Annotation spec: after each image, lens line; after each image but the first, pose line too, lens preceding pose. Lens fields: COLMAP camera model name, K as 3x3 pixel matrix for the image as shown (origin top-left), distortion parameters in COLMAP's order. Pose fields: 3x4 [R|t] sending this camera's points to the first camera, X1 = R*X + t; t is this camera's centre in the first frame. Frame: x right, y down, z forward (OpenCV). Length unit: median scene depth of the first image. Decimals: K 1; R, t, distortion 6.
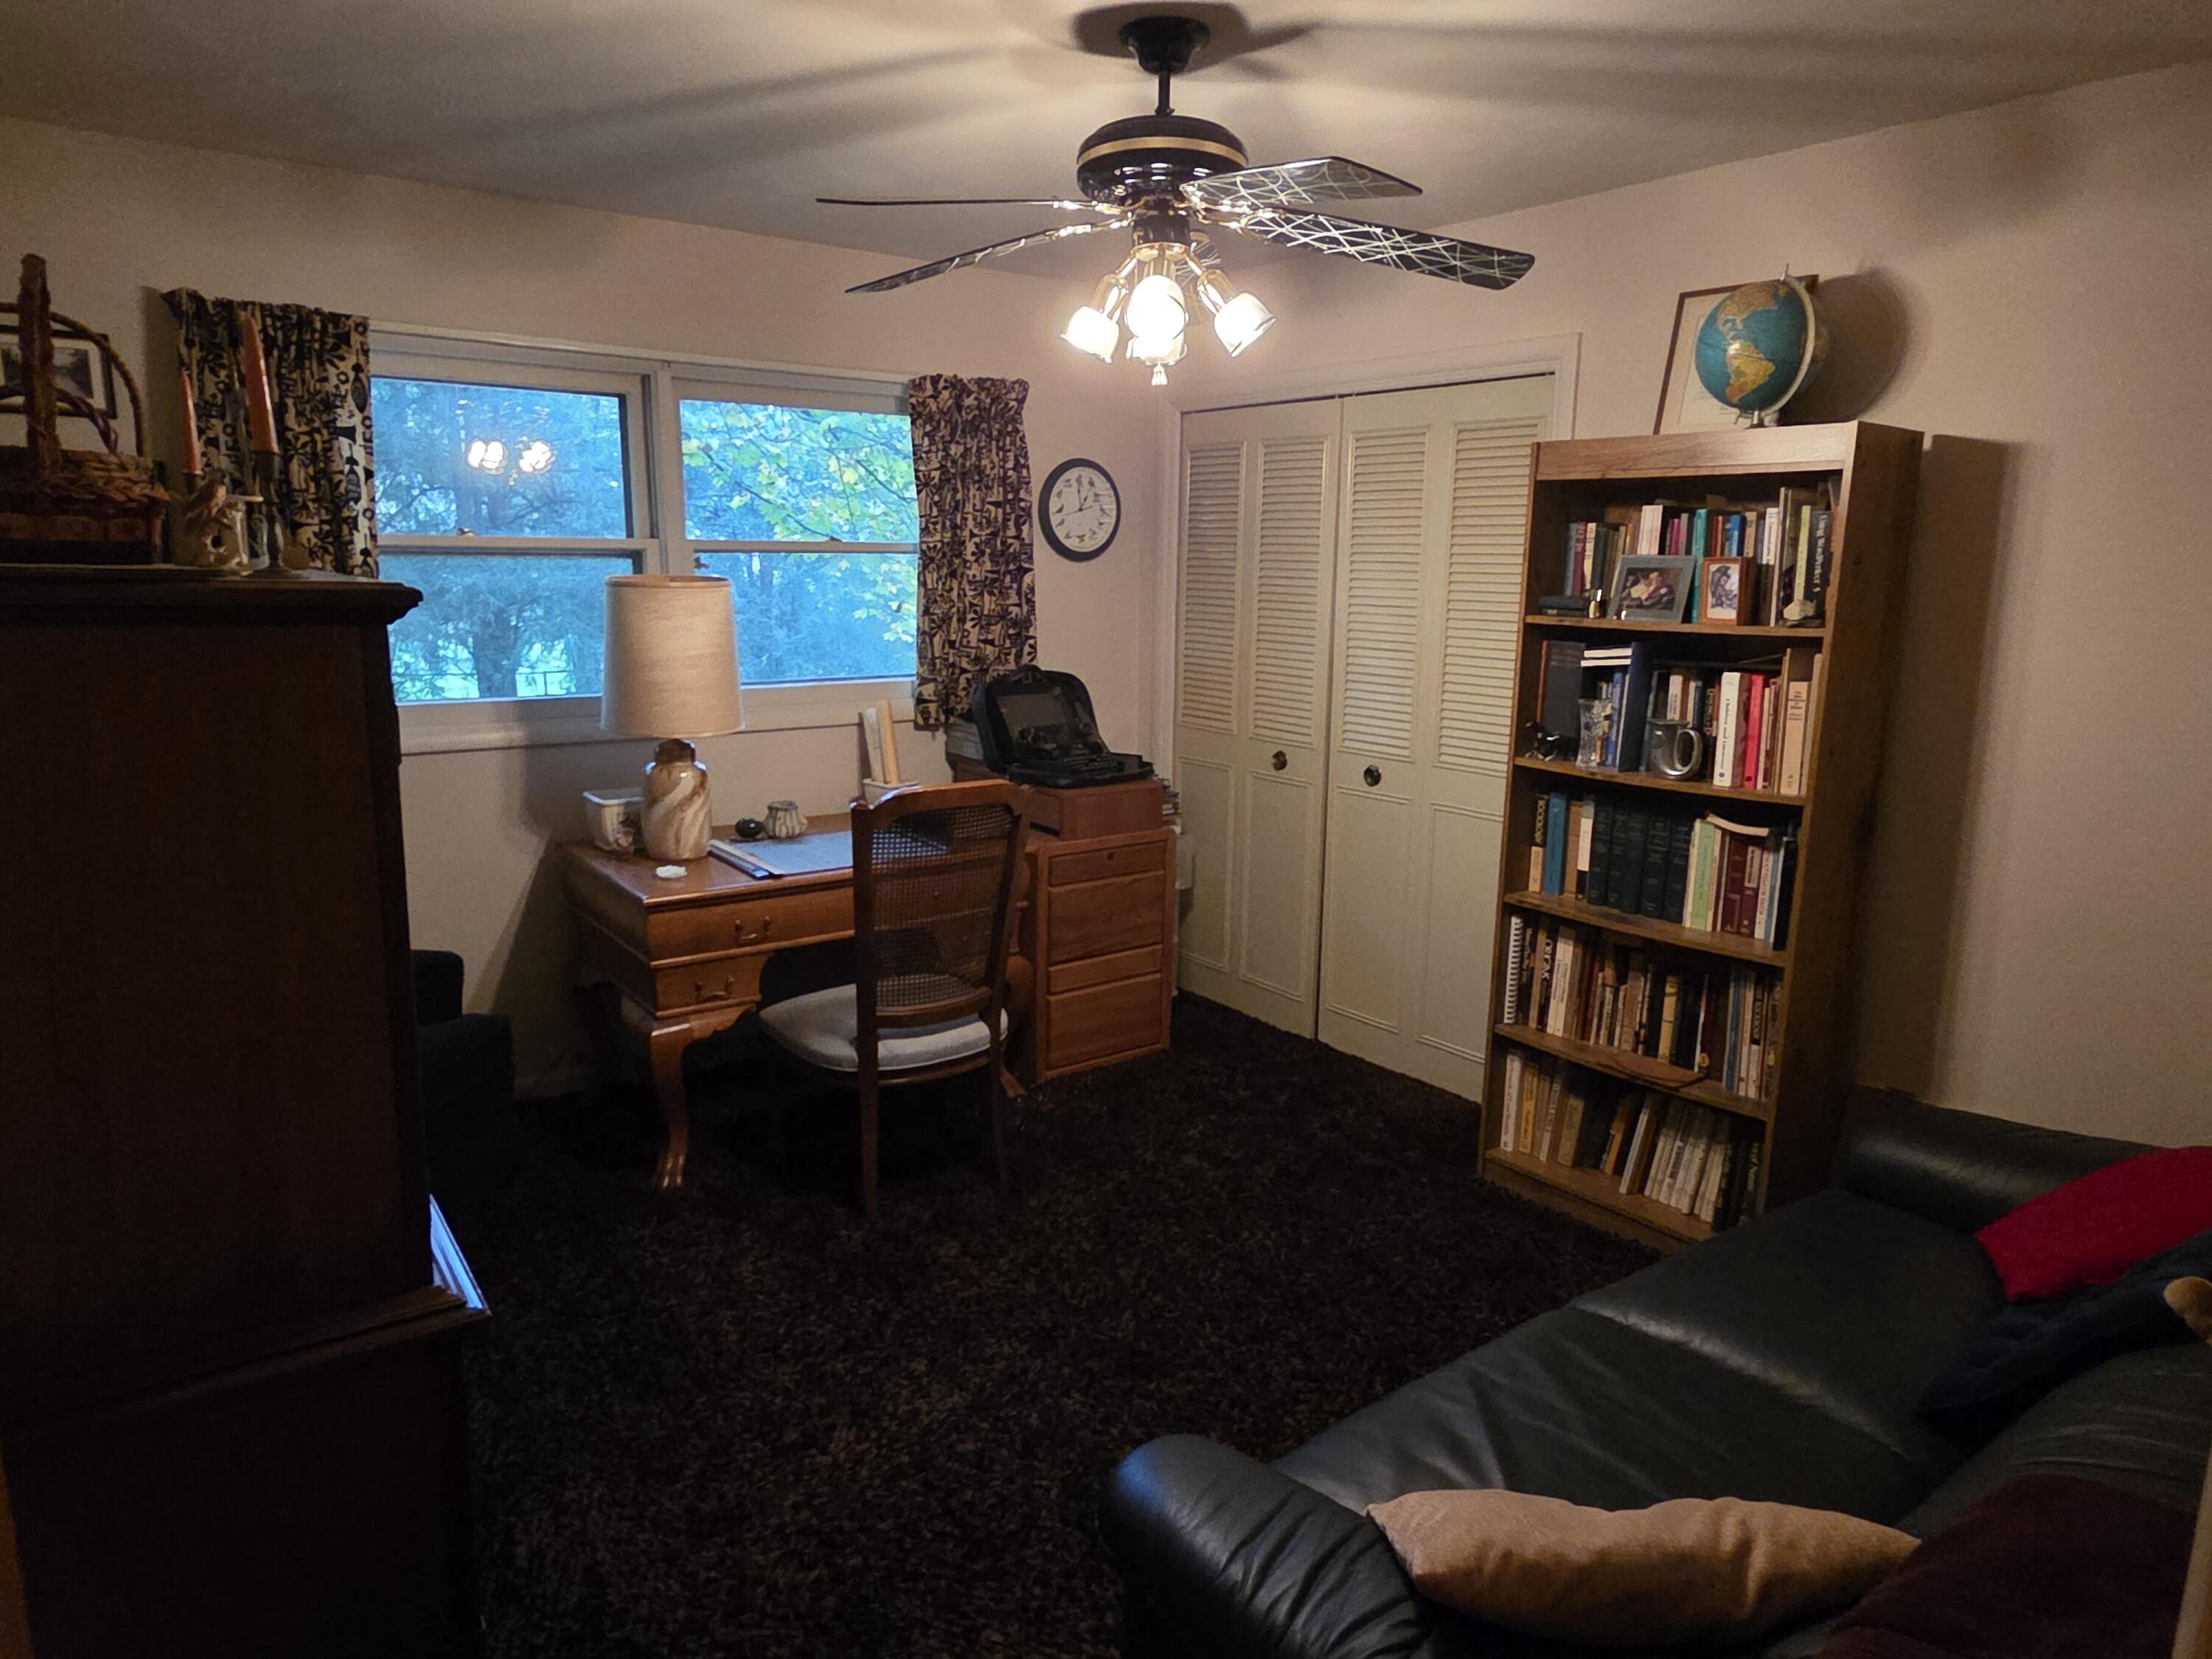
lens RADIAL K [[1396.8, 0, 1105.8], [0, 1396.8, 813.2], [0, 0, 1]] dist [-0.000319, -0.002102]
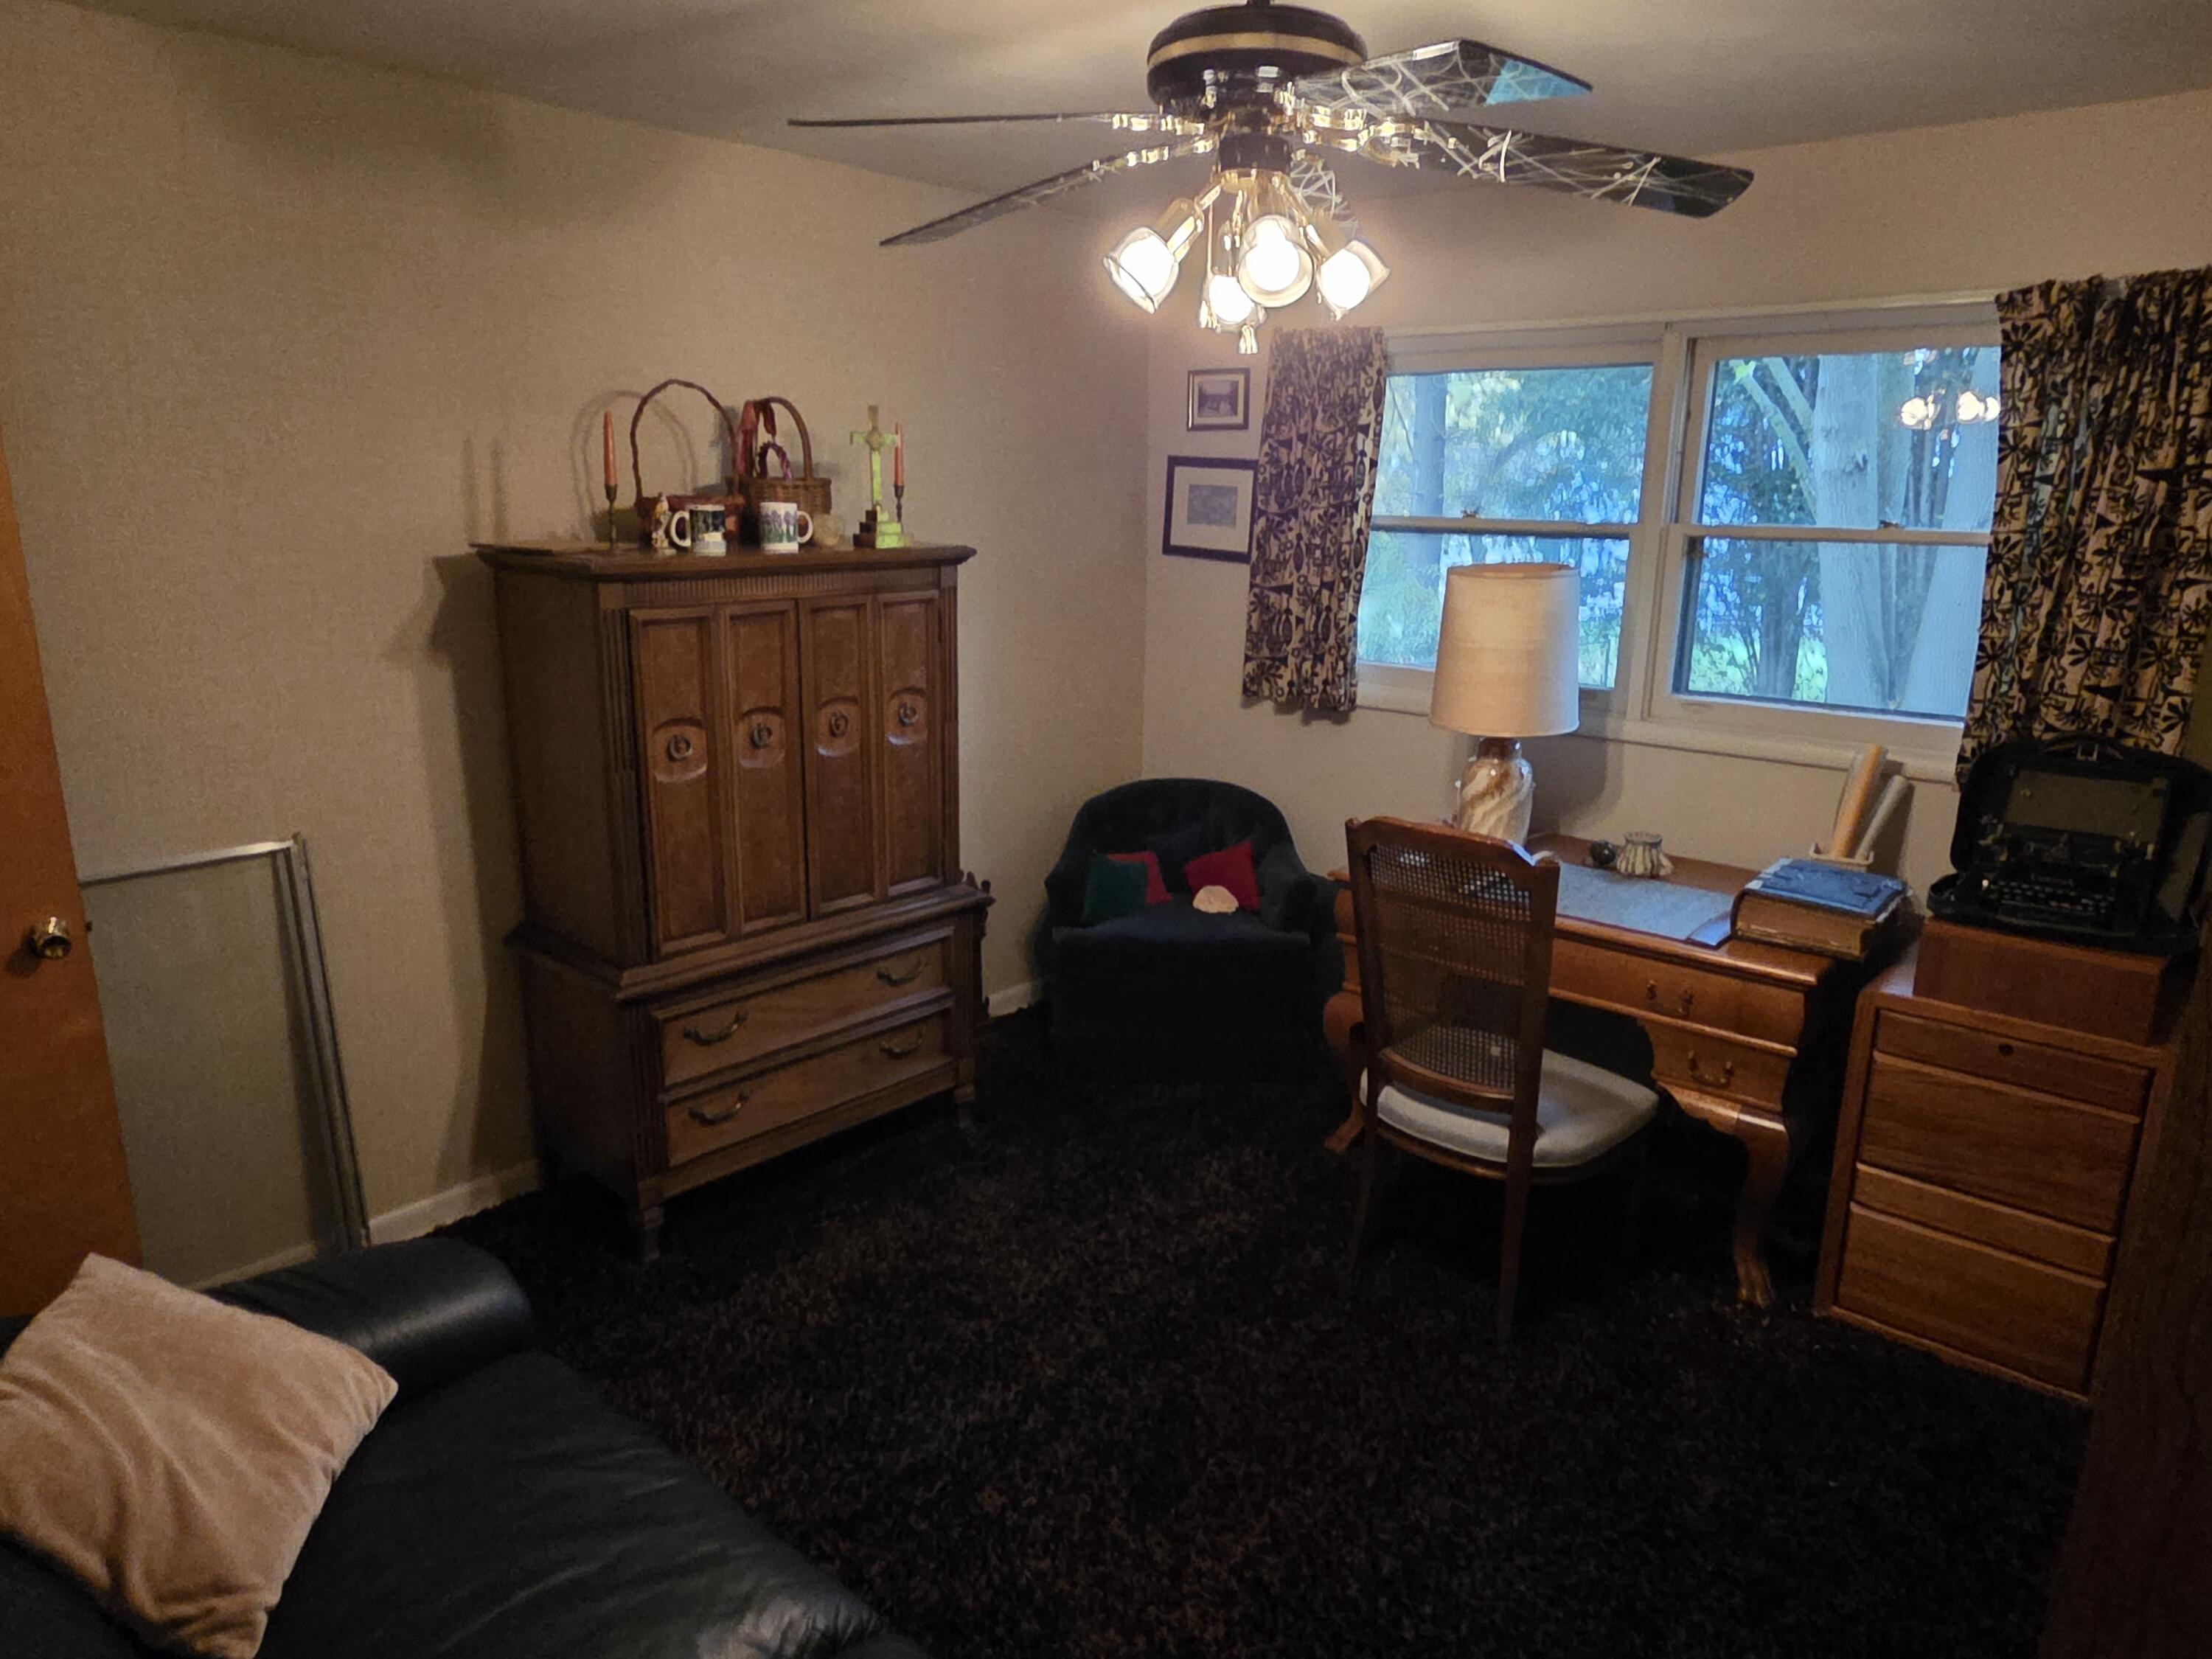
lens RADIAL K [[1396.8, 0, 1105.8], [0, 1396.8, 813.2], [0, 0, 1]] dist [-0.000319, -0.002102]
pose [[0.194266, 0.216591, -0.956739, 0.526504], [-0.188819, 0.965337, 0.180197, -0.113623], [0.962605, 0.145644, 0.228429, 0.492895]]
